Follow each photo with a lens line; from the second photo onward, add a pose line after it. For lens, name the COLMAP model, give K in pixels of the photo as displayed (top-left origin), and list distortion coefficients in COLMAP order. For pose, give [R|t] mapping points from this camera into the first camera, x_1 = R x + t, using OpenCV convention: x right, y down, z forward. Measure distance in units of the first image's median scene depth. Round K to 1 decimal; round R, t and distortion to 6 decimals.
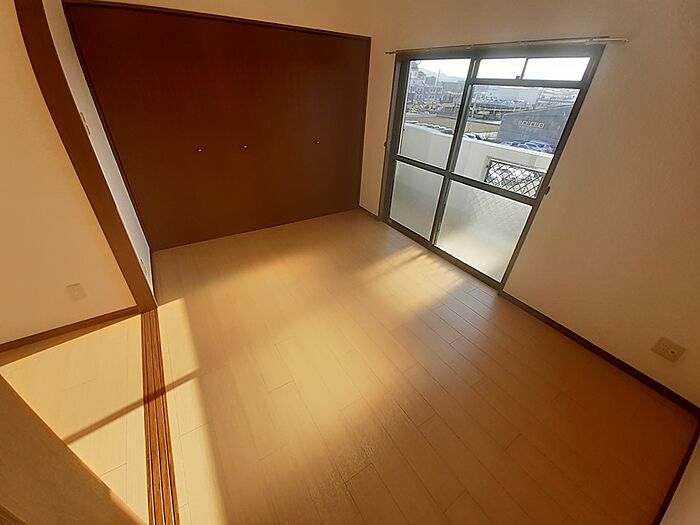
lens RADIAL K [[279.3, 0, 347.0], [0, 279.3, 249.8], [0, 0, 1]] dist [0.036752, -0.022575]
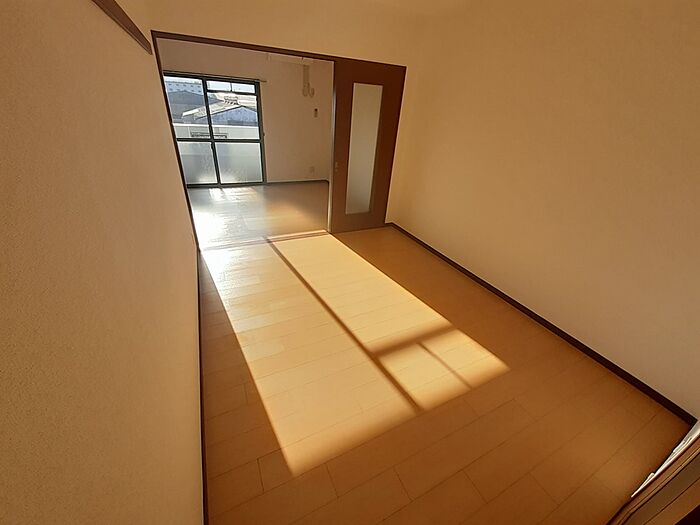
lens RADIAL K [[279.3, 0, 347.0], [0, 279.3, 249.8], [0, 0, 1]] dist [0.036752, -0.022575]
pose [[0.129199, -0.475897, 0.869959, -1.539721], [0.462744, 0.804865, 0.371565, 0.034793], [-0.877027, 0.354562, 0.324206, -0.126897]]
